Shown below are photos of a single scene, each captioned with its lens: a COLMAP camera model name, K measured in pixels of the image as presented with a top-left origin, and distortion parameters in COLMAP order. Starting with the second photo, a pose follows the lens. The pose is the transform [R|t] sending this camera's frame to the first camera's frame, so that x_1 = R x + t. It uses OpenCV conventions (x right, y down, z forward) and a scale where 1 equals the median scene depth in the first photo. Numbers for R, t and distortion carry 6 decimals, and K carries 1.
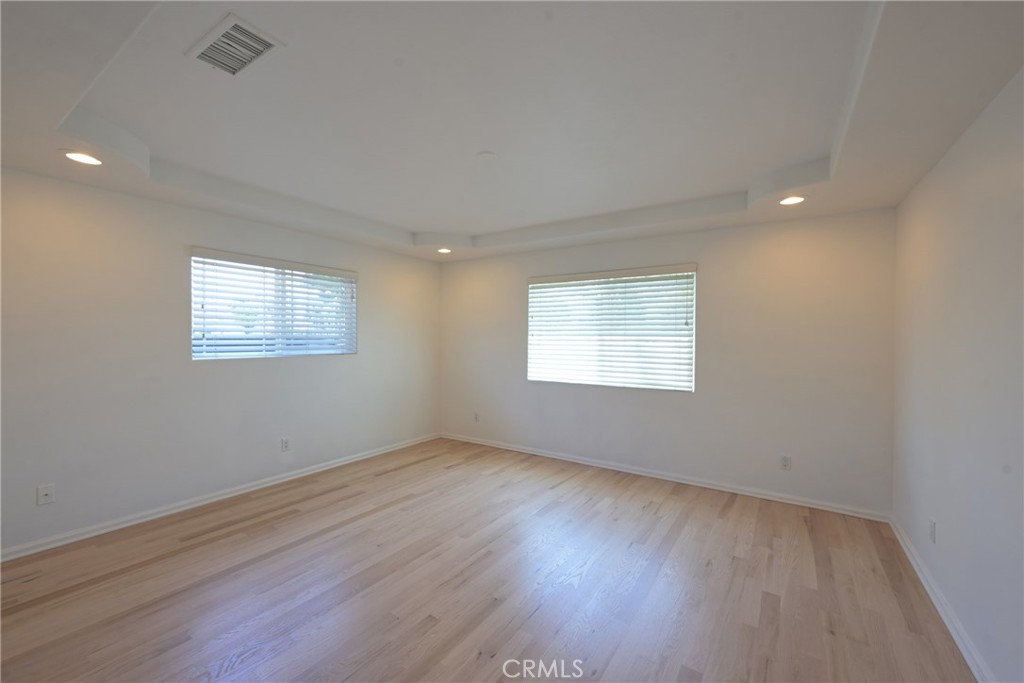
lens RADIAL K [[410.8, 0, 508.7], [0, 410.8, 340.4], [0, 0, 1]] dist [0.000252, -0.000146]
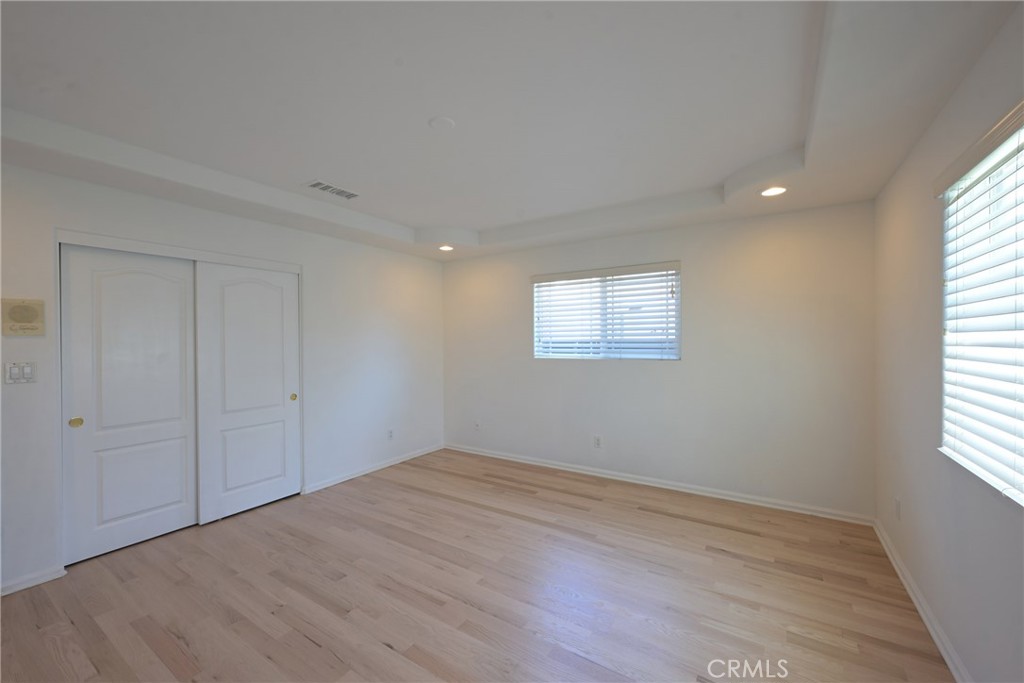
lens RADIAL K [[410.8, 0, 507.2], [0, 410.8, 341.9], [0, 0, 1]] dist [0.000252, -0.000146]
pose [[0.014550, -0.002803, -0.999890, 0.533397], [-0.002240, 0.999993, -0.002836, -0.001791], [0.999892, 0.002281, 0.014544, 0.769377]]
